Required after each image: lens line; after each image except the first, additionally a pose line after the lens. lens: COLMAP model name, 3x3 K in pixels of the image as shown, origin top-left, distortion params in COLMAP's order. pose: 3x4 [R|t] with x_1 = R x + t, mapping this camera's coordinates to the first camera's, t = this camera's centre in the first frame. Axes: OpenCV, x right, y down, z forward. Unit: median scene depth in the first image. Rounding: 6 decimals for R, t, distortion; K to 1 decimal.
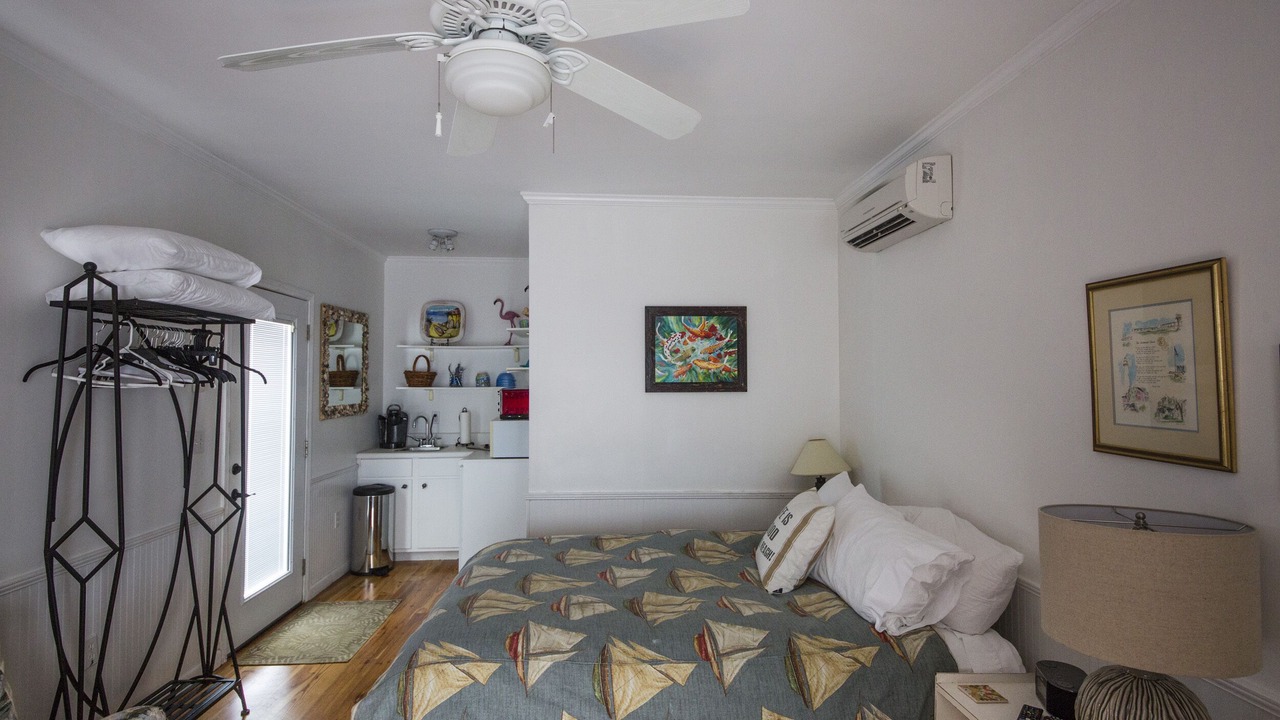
lens RADIAL K [[741.6, 0, 640.0], [0, 741.6, 360.0], [0, 0, 1]] dist [0.000937, -0.000065]
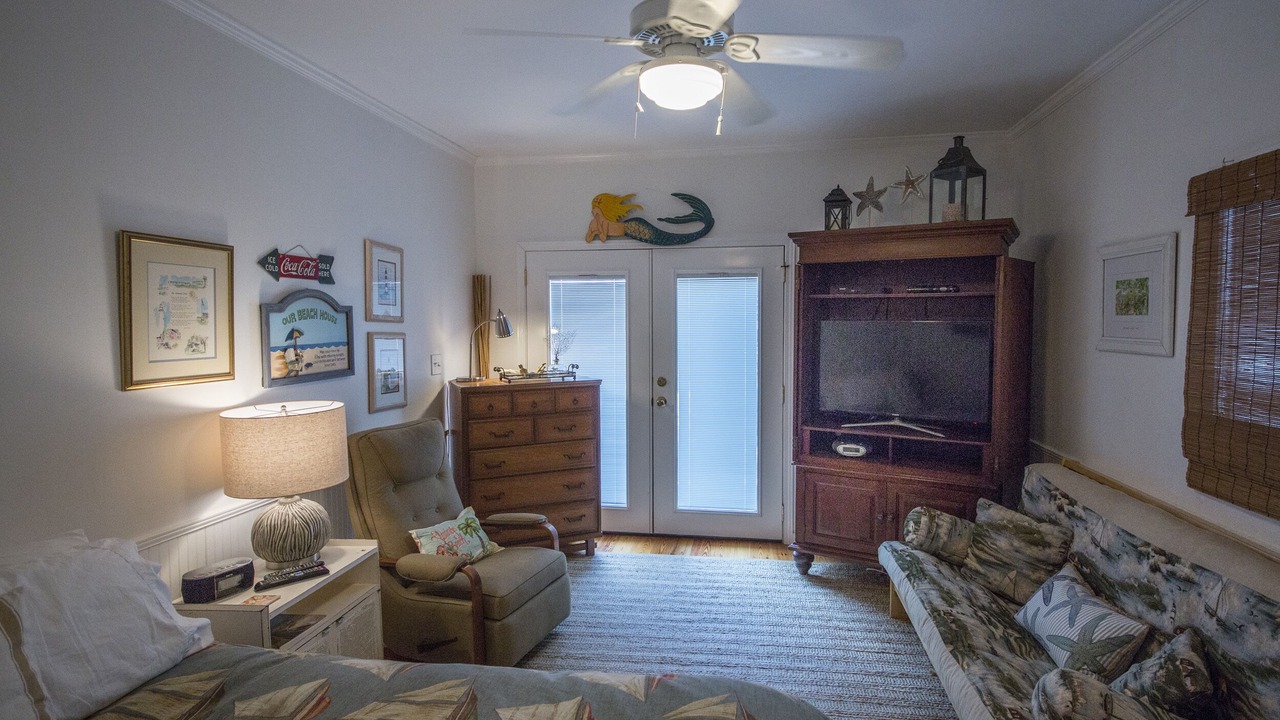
lens RADIAL K [[741.6, 0, 640.0], [0, 741.6, 360.0], [0, 0, 1]] dist [0.000937, -0.000065]
pose [[-0.977565, -0.010175, 0.210390, -0.366865], [-0.004694, 0.999637, 0.026538, 0.054288], [-0.210583, 0.024955, -0.977257, 2.134604]]
